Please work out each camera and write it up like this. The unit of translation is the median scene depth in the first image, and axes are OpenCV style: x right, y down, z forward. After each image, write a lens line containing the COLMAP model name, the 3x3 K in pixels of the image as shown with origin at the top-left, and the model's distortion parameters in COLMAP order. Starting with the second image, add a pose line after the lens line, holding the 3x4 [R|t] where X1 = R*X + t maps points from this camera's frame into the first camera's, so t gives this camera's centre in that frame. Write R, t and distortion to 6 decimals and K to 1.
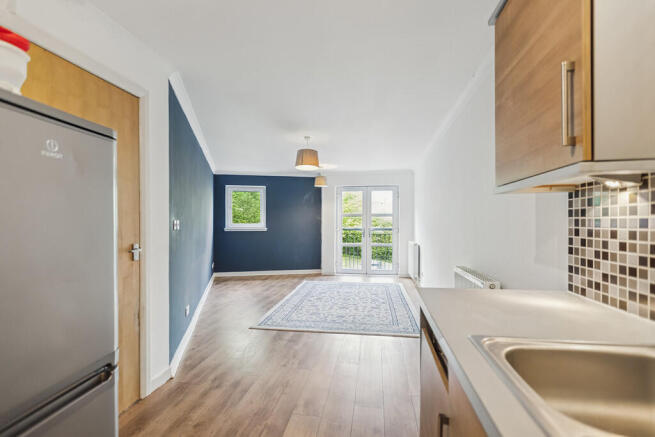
lens RADIAL K [[302.0, 0, 325.1], [0, 302.0, 220.4], [0, 0, 1]] dist [0.000825, 0.000007]
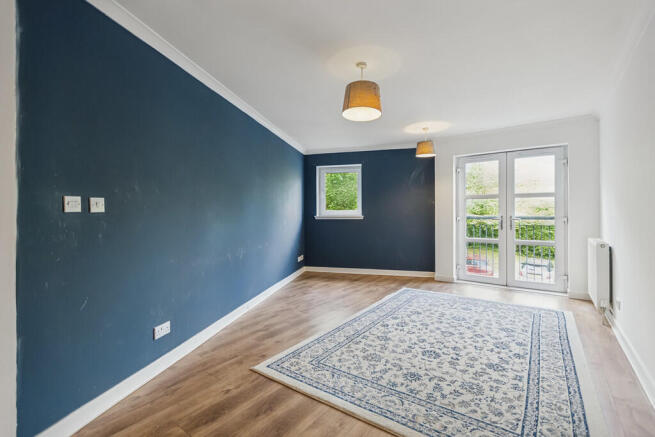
lens RADIAL K [[296.1, 0, 328.5], [0, 296.1, 211.4], [0, 0, 1]] dist [0.002114, 0.000008]
pose [[0.889944, -0.006360, -0.456025, 0.095695], [0.007466, 0.999972, 0.000623, 0.013580], [0.456009, -0.003959, 0.889967, 0.274908]]
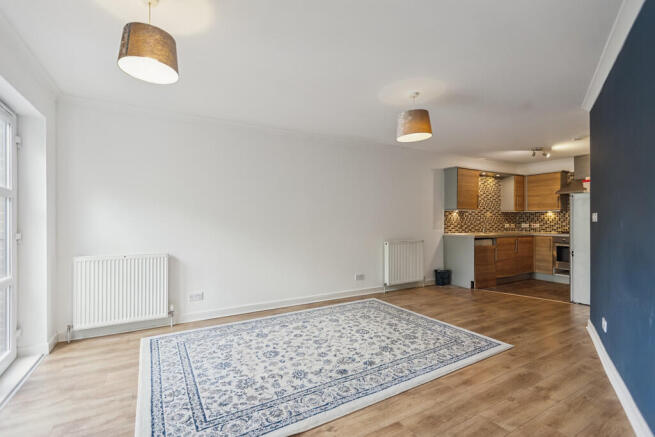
lens RADIAL K [[302.0, 0, 325.1], [0, 302.0, 220.4], [0, 0, 1]] dist [0.000825, 0.000007]
pose [[-0.628211, 0.001144, 0.778042, -0.297957], [-0.004915, 0.999973, -0.005439, 0.015188], [-0.778028, -0.007241, -0.628188, 1.006370]]
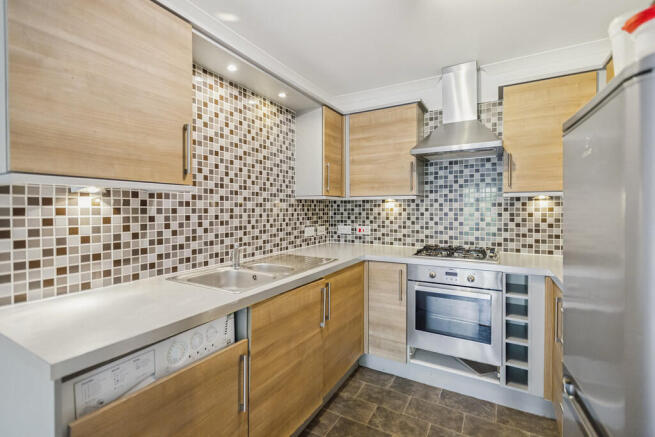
lens RADIAL K [[302.0, 0, 325.1], [0, 302.0, 220.4], [0, 0, 1]] dist [0.000825, 0.000007]
pose [[-0.938407, -0.008681, 0.345424, -0.060251], [0.001570, 0.999567, 0.029386, -0.004508], [-0.345530, 0.028119, -0.937986, 0.283369]]
